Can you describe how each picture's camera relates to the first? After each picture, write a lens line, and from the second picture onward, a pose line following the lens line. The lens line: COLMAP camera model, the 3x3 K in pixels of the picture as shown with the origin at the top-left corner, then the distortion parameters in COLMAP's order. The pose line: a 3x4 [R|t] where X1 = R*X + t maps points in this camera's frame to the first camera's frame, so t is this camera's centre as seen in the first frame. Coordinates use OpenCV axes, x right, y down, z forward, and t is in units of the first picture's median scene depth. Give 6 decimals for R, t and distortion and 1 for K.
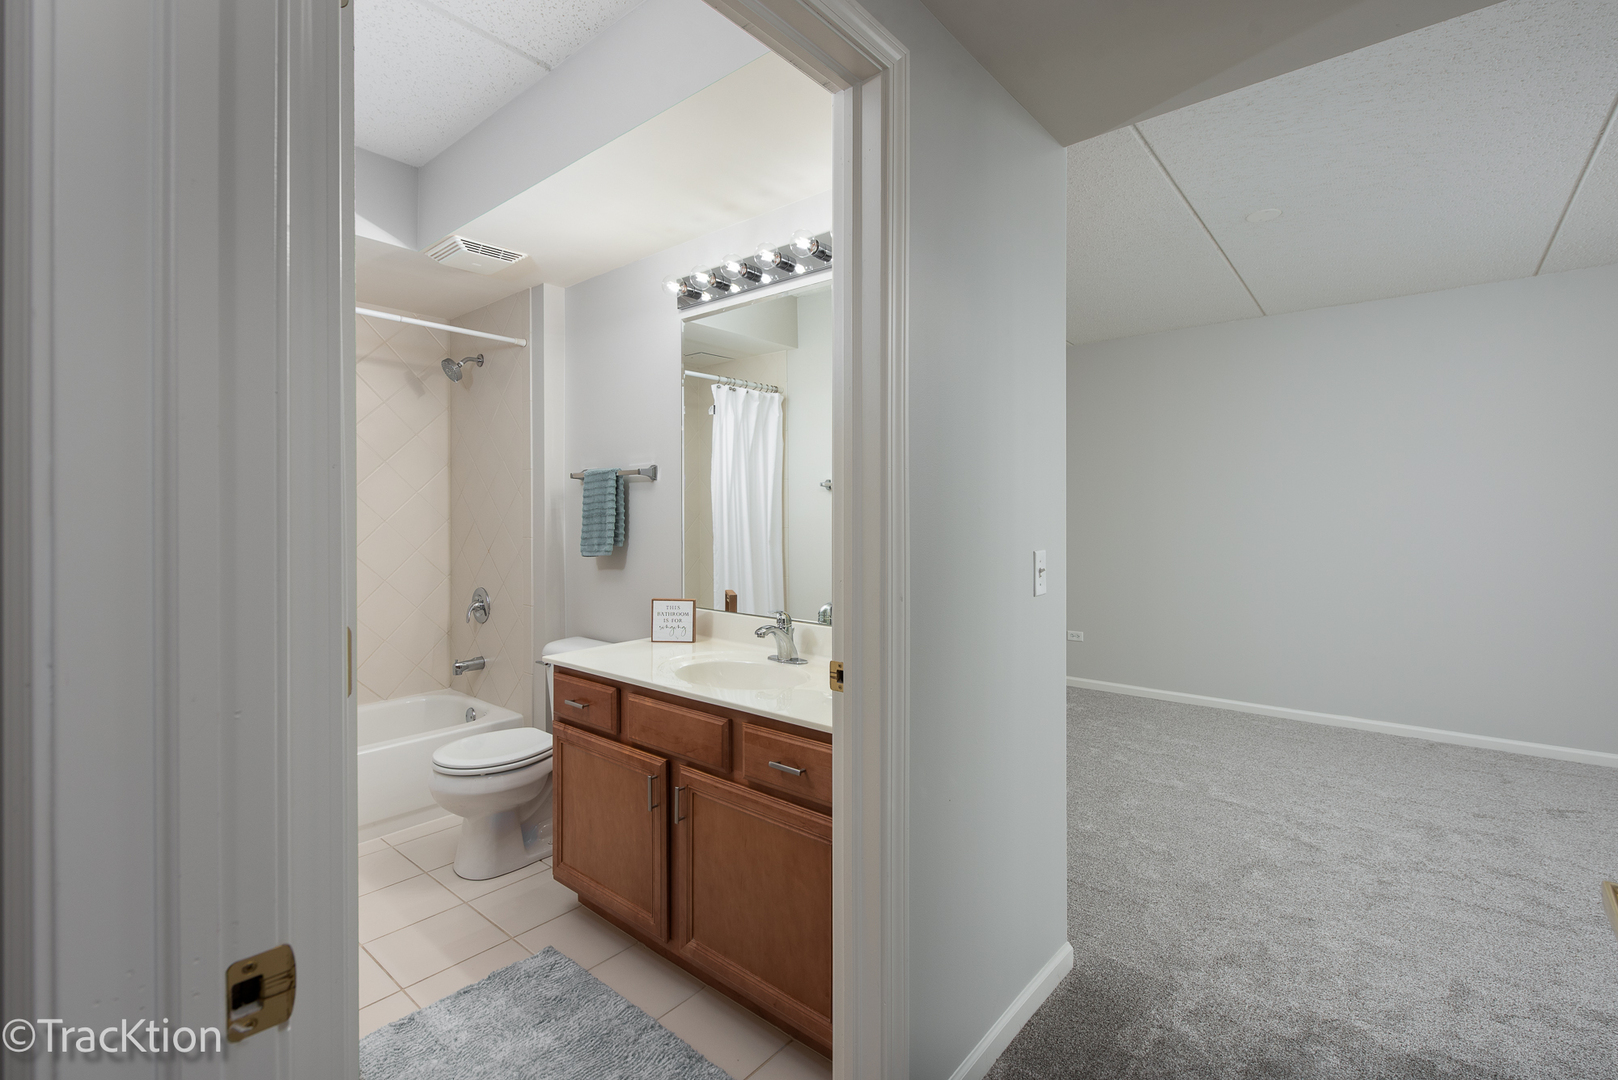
lens RADIAL K [[727.9, 0, 797.6], [0, 727.9, 525.1], [0, 0, 1]] dist [0.022059, 0.000525]
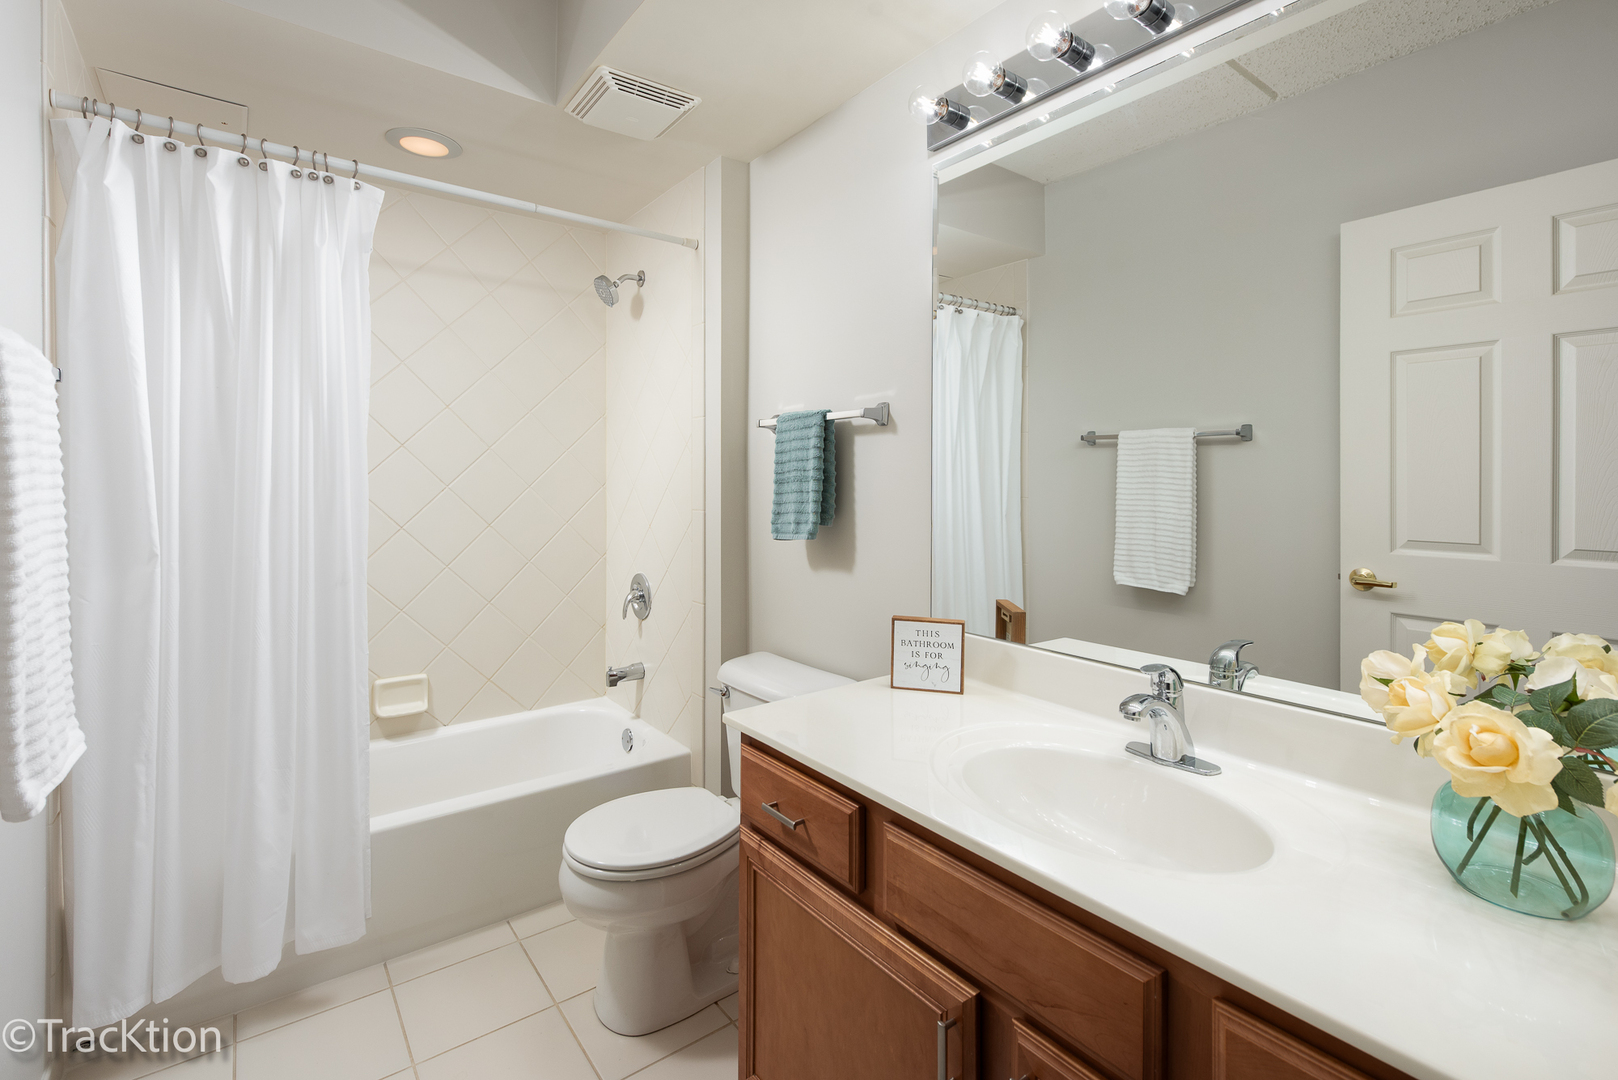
lens RADIAL K [[727.9, 0, 790.6], [0, 727.9, 499.4], [0, 0, 1]] dist [0.022059, 0.000525]
pose [[0.975341, 0.008885, -0.220523, -0.144005], [-0.006575, 0.999916, 0.011207, -0.002988], [0.220604, -0.009480, 0.975317, 0.376372]]
